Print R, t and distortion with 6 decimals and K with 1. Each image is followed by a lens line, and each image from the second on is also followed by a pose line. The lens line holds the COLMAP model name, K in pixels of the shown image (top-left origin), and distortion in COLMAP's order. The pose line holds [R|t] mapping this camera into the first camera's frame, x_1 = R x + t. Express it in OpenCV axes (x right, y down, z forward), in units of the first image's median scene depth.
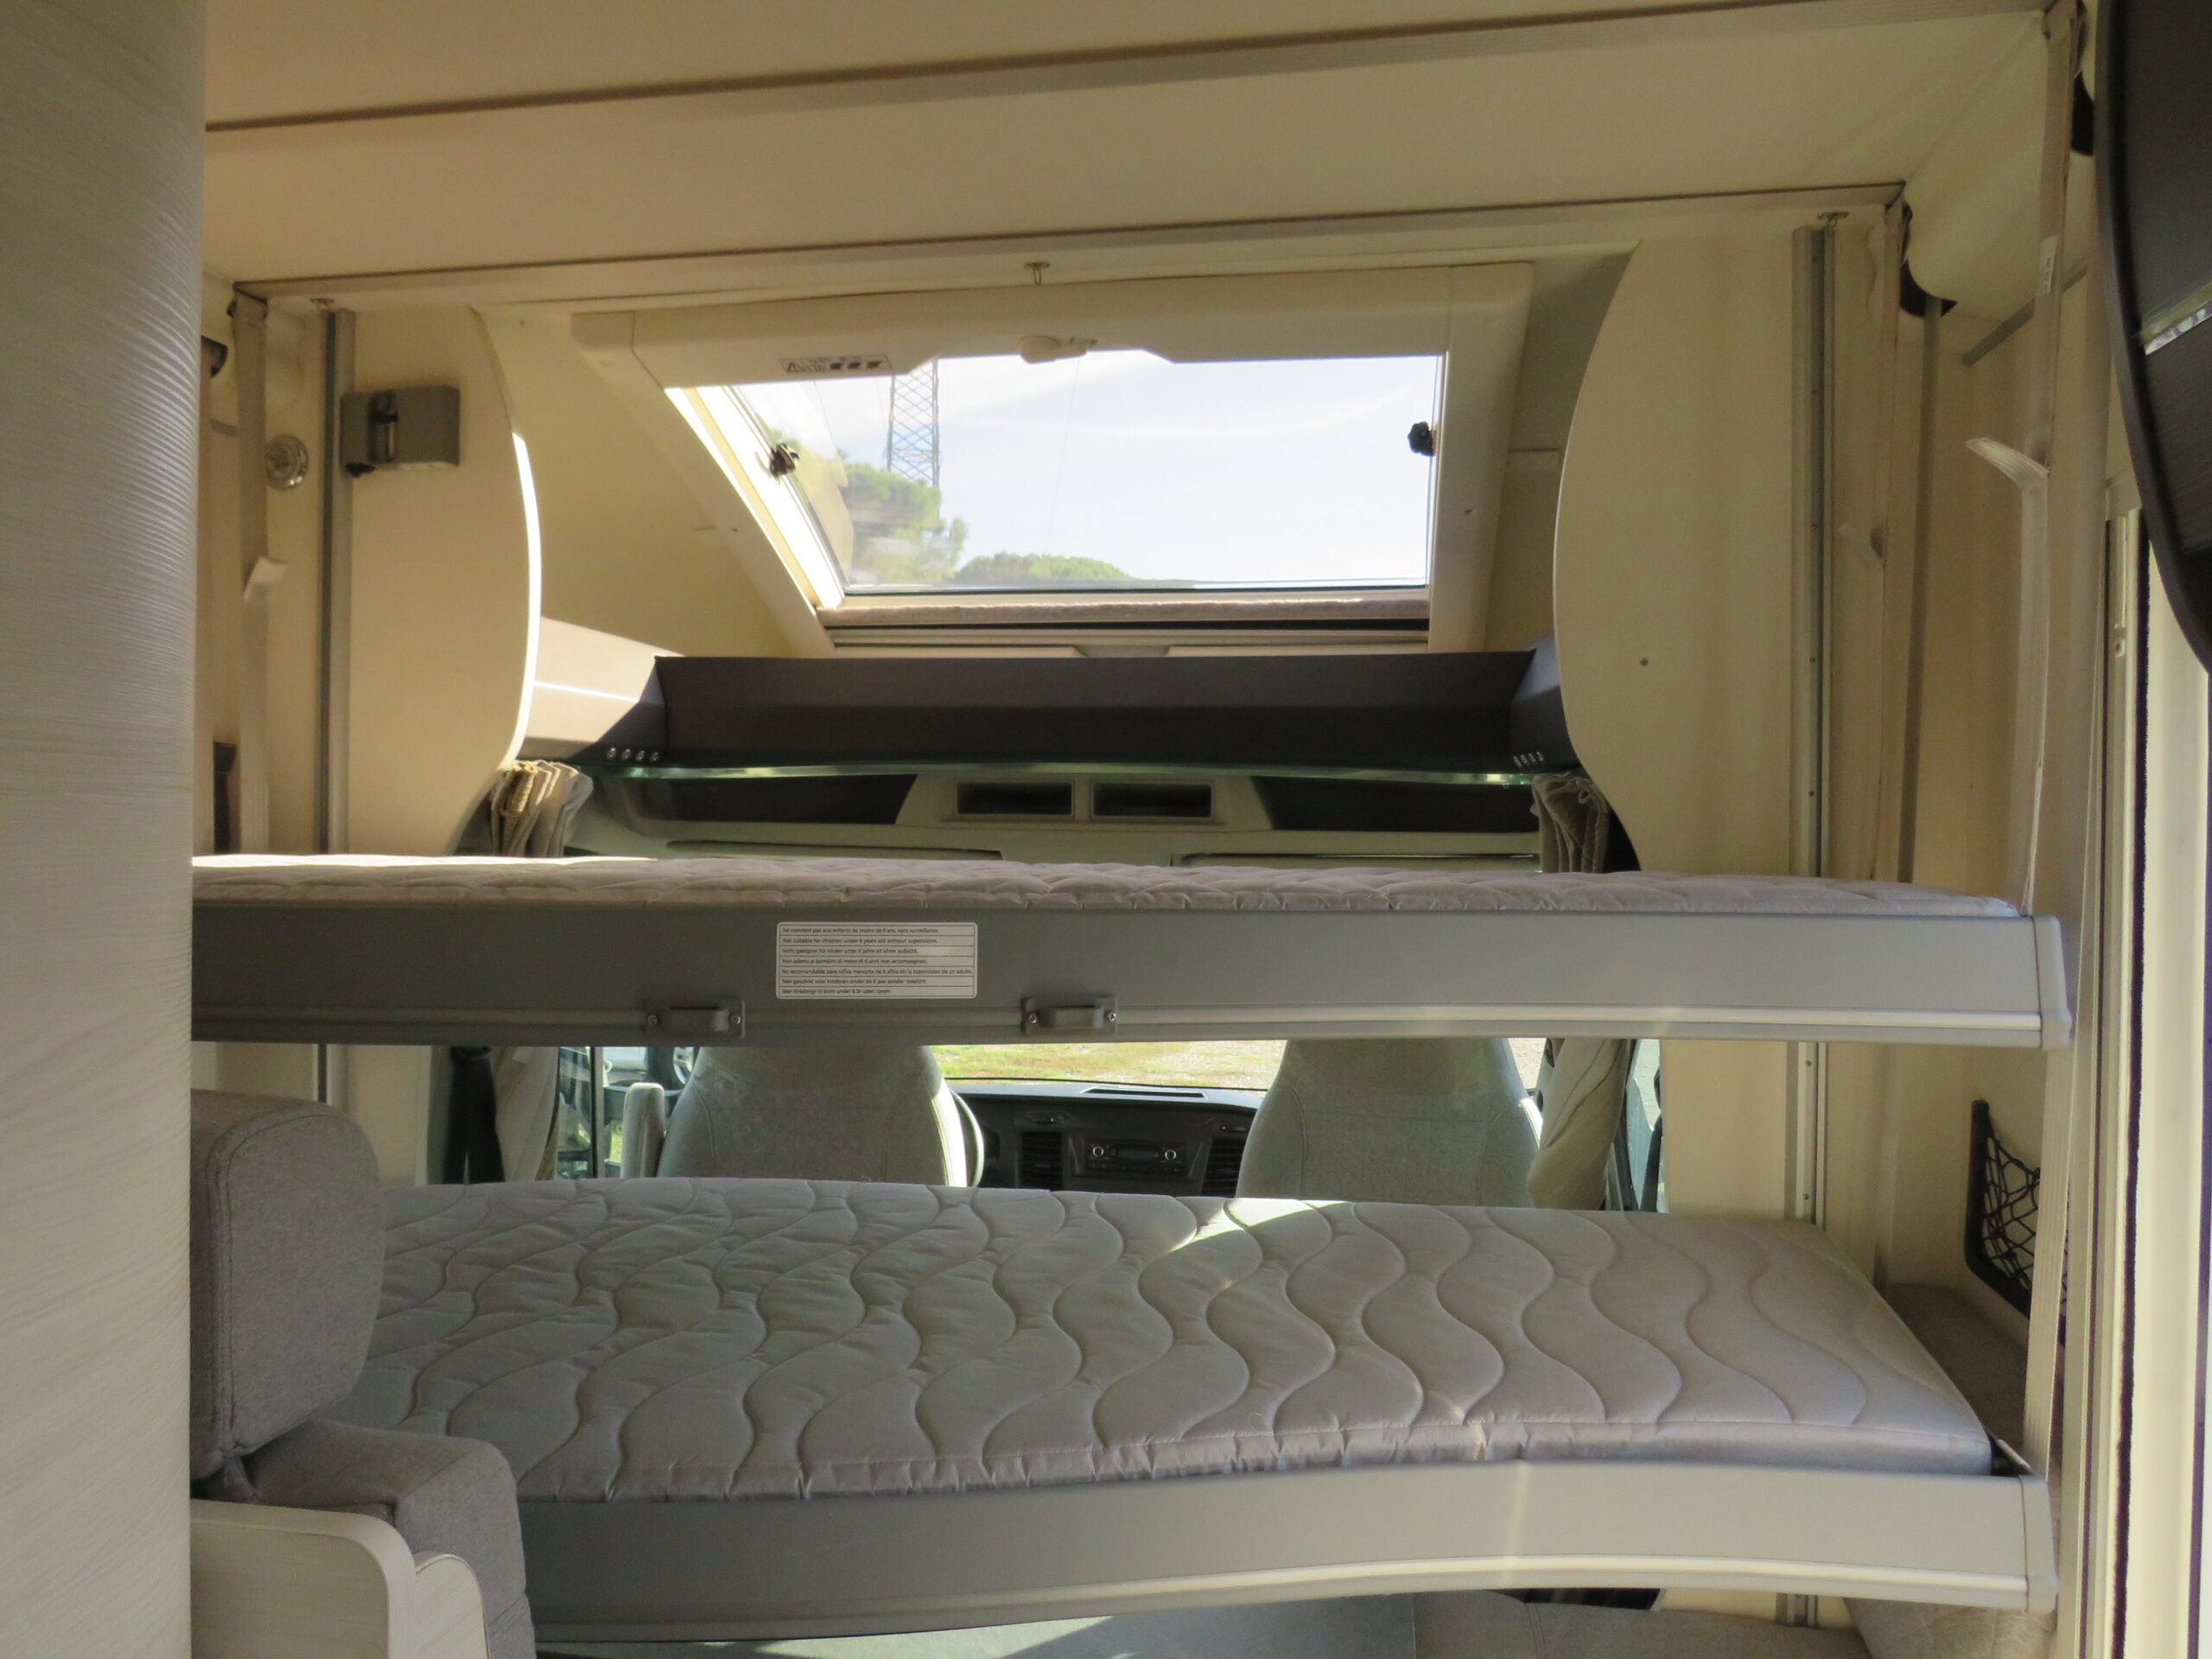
lens RADIAL K [[1353.2, 0, 1106.0], [0, 1353.2, 829.5], [0, 0, 1]] dist [0.005971, -0.000338]
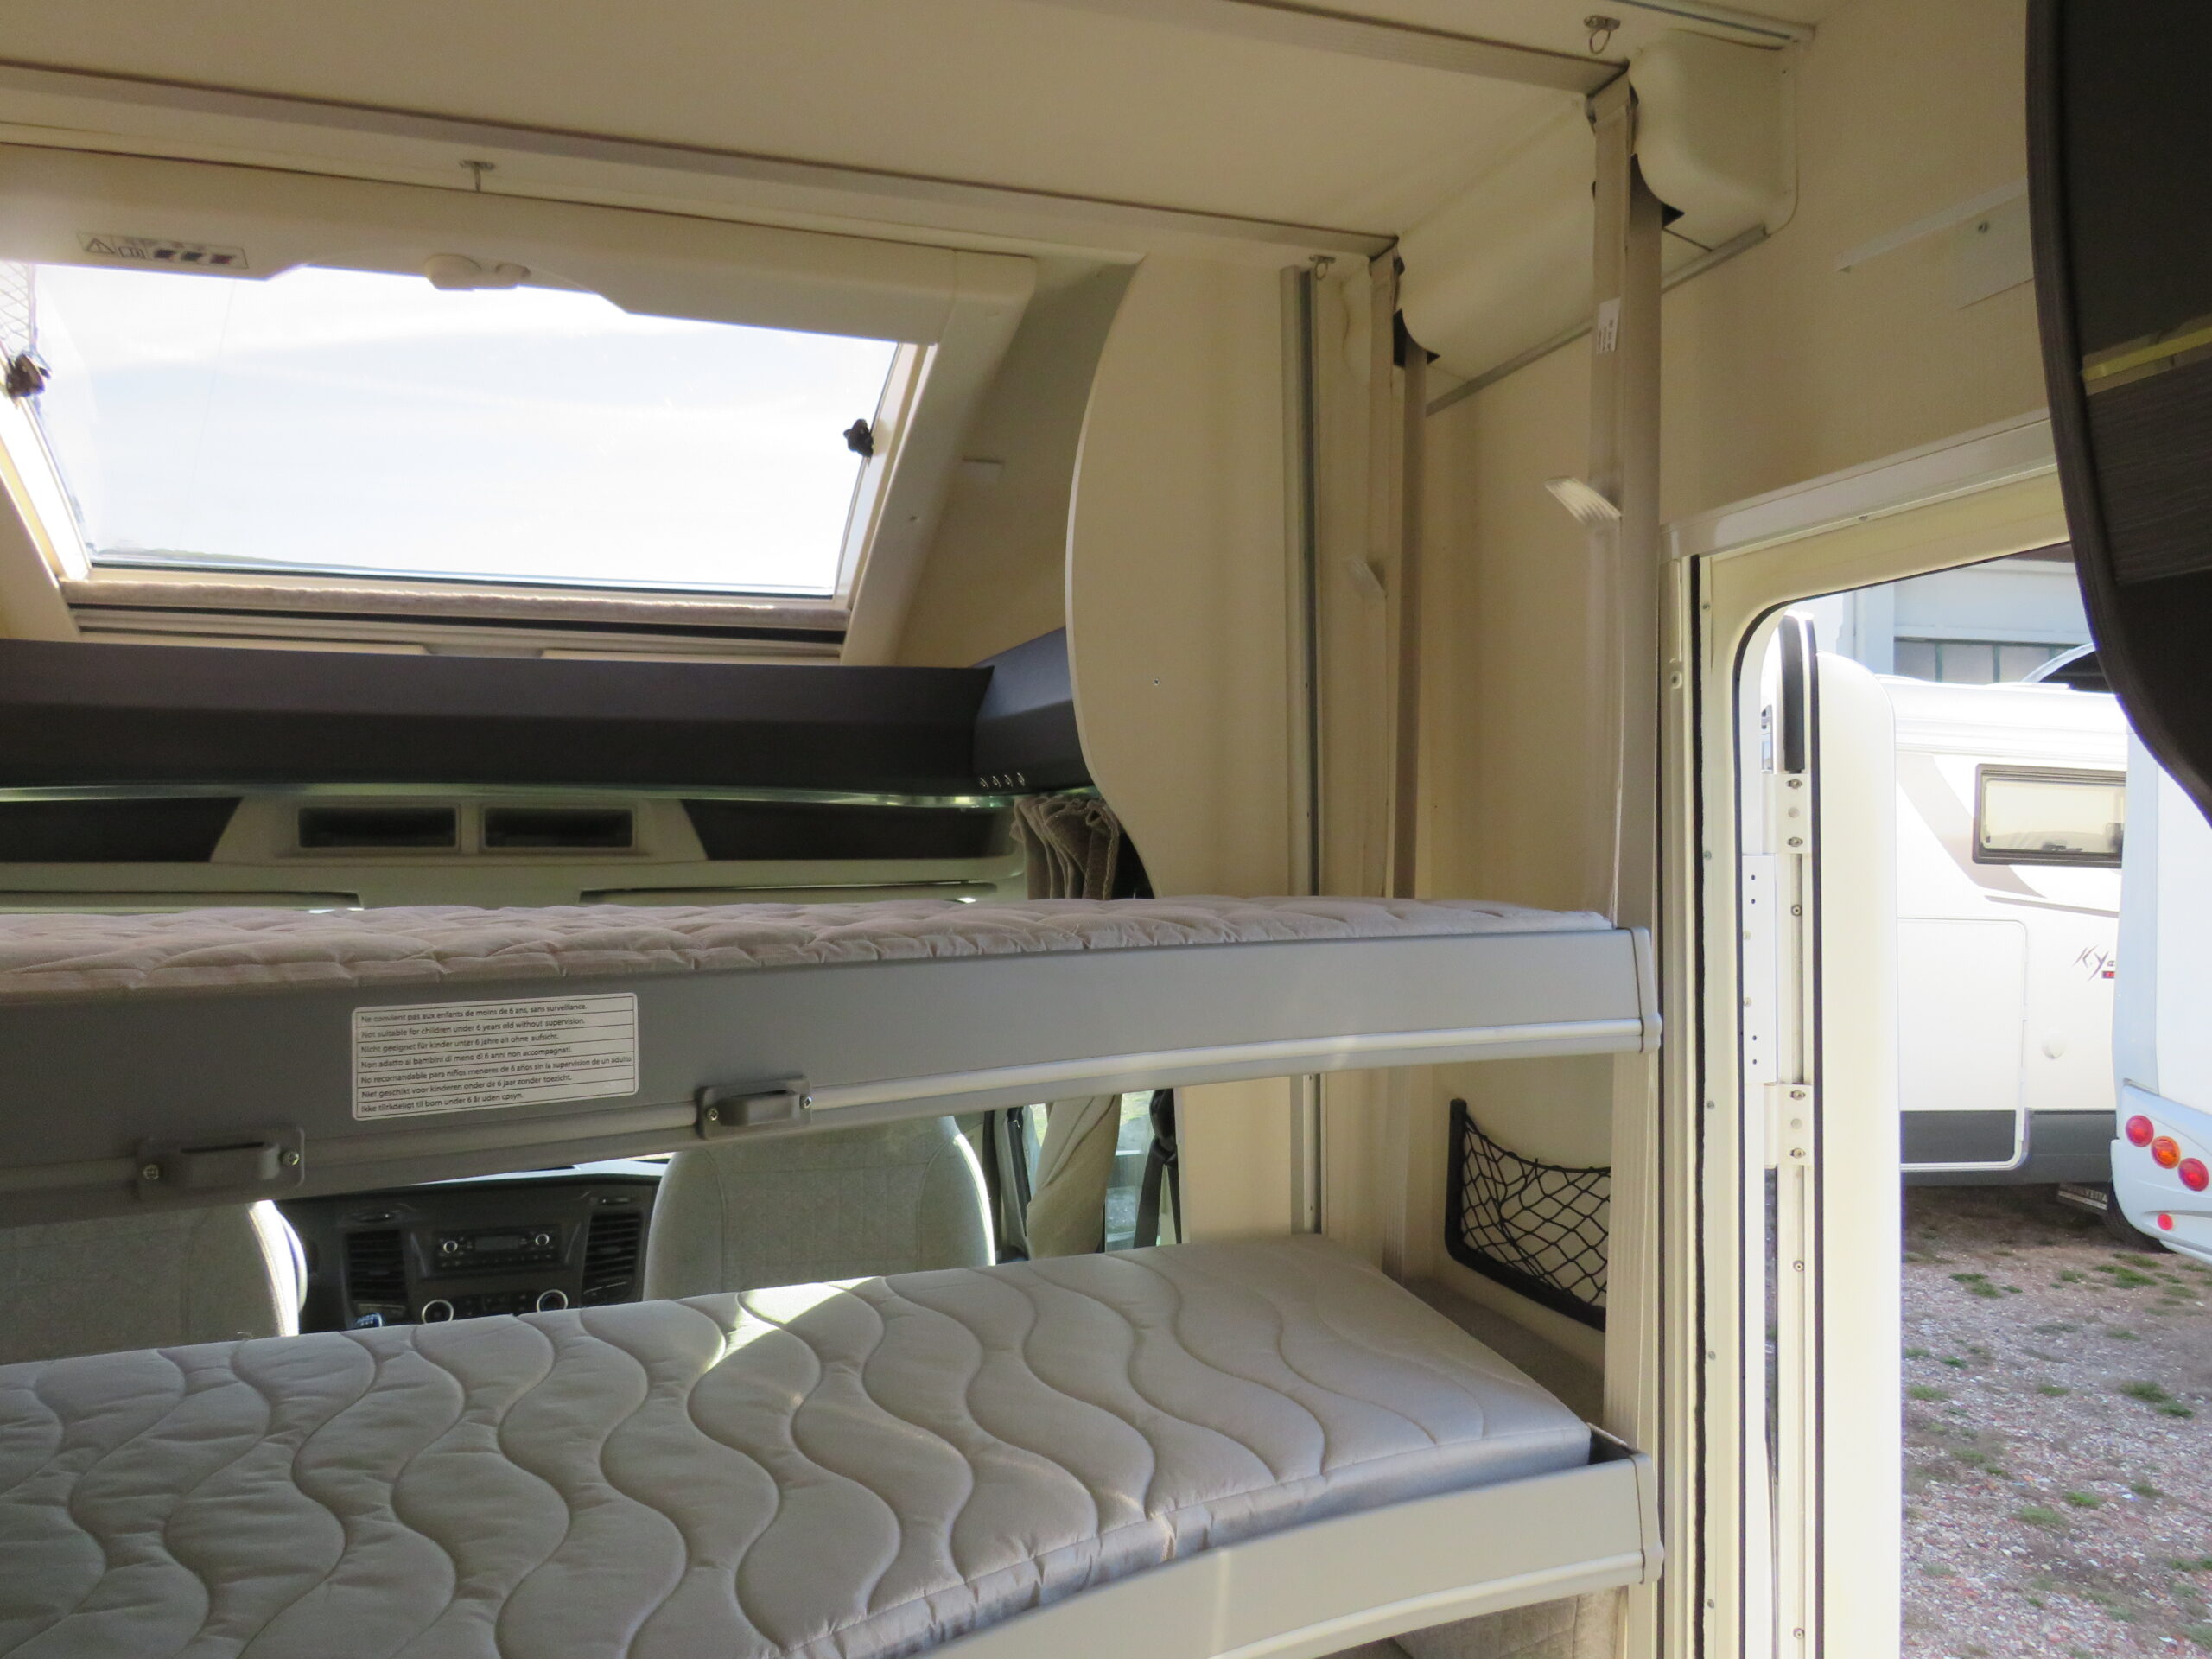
lens RADIAL K [[1417.1, 0, 1003.6], [0, 1417.1, 838.1], [0, 0, 1]] dist [-0.007629, -0.003330]
pose [[0.905394, -0.011583, 0.424415, -0.143964], [0.017273, 0.999805, -0.009561, -0.002839], [-0.424222, 0.015987, 0.905417, 0.125129]]
